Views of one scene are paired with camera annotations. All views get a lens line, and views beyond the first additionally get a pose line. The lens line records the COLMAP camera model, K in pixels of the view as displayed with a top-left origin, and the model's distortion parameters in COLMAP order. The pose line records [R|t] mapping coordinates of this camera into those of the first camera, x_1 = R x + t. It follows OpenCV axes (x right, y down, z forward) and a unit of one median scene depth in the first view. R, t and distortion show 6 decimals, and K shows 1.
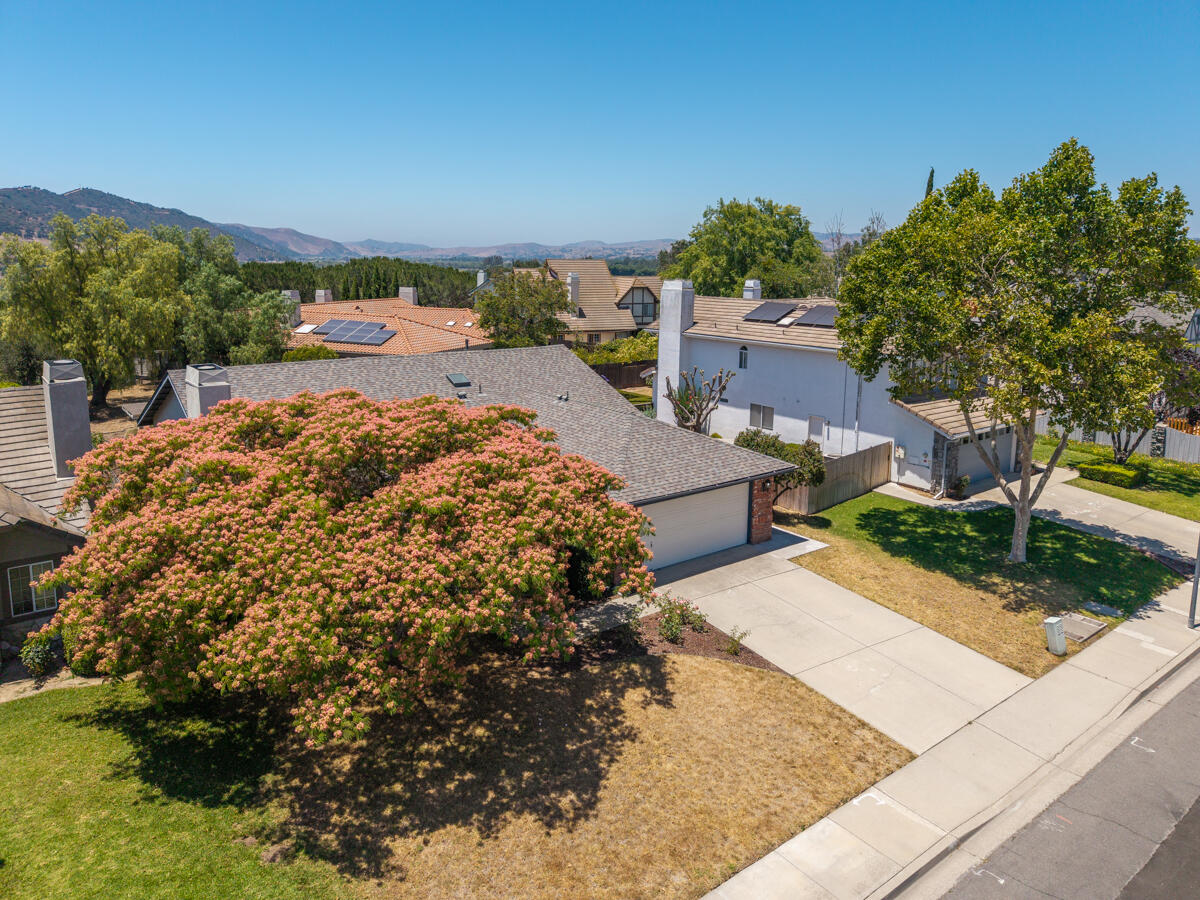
lens RADIAL K [[828.5, 0, 590.3], [0, 828.5, 389.2], [0, 0, 1]] dist [0.041065, -0.032231]
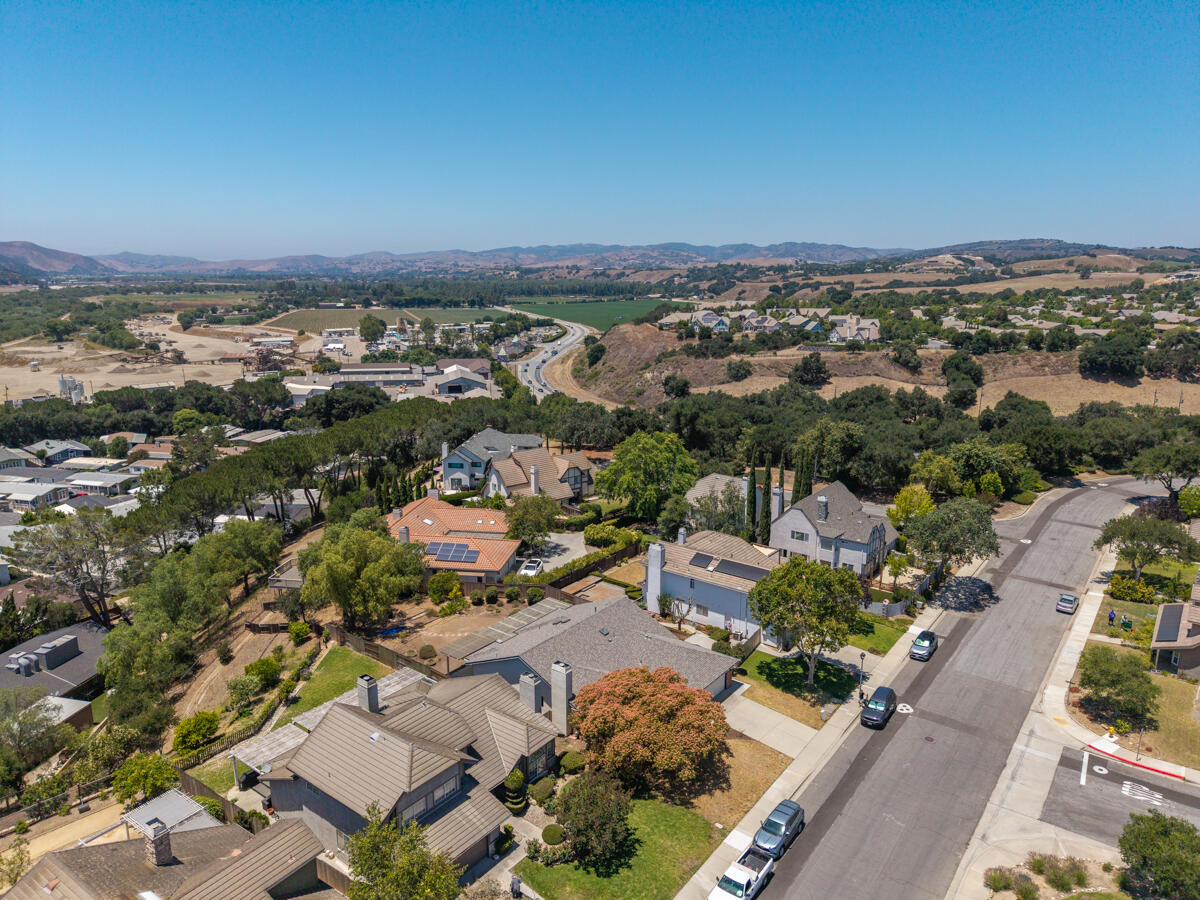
lens RADIAL K [[802.4, 0, 602.3], [0, 802.4, 450.4], [0, 0, 1]] dist [0.025931, -0.026441]
pose [[0.964553, -0.065949, 0.255517, -1.224516], [0.048679, 0.996118, 0.073339, -1.203369], [-0.259362, -0.058300, 0.964019, -2.112790]]
